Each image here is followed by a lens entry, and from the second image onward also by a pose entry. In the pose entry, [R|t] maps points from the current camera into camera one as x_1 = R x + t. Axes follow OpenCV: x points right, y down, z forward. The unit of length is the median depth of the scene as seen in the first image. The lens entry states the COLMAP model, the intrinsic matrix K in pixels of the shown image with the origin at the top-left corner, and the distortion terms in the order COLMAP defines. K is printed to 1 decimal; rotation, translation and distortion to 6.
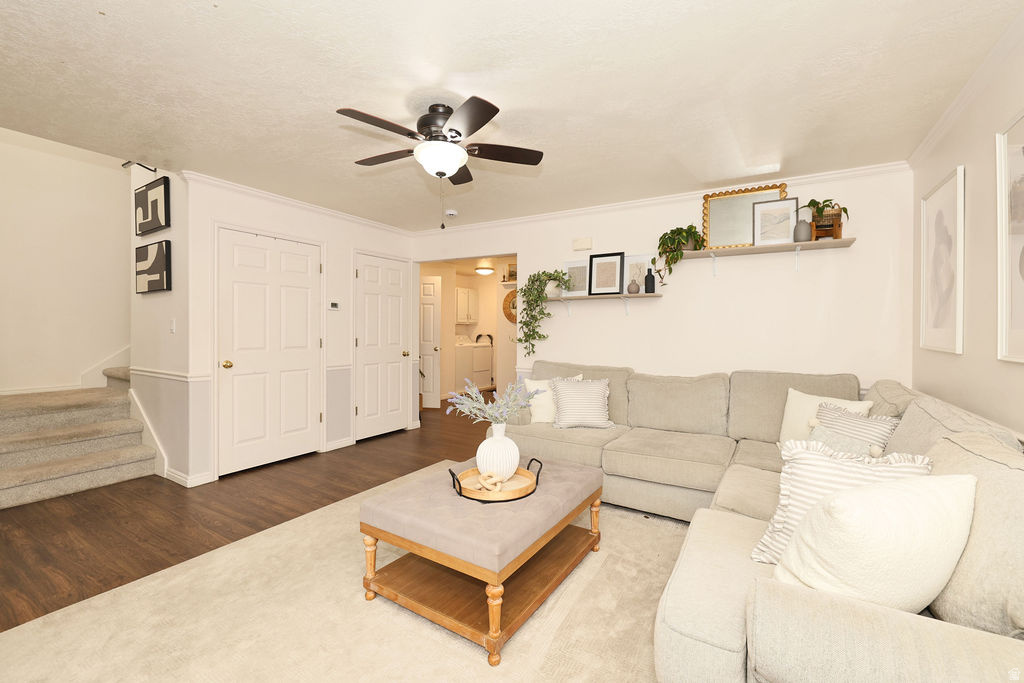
lens RADIAL K [[436.1, 0, 513.4], [0, 436.1, 334.3], [0, 0, 1]] dist [0.002019, -0.000112]
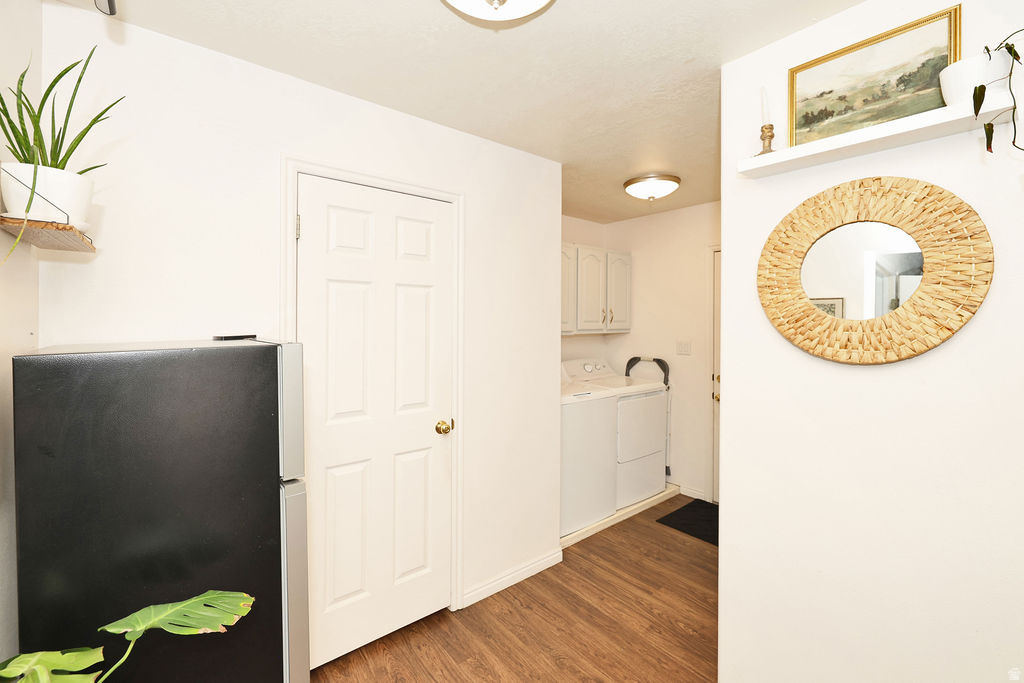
lens RADIAL K [[436.1, 0, 513.4], [0, 436.1, 334.3], [0, 0, 1]] dist [0.002019, -0.000112]
pose [[0.946059, 0.001867, -0.323988, -0.052839], [0.003130, 0.999884, 0.014902, -0.028275], [0.323979, -0.015112, 0.945944, 0.579553]]
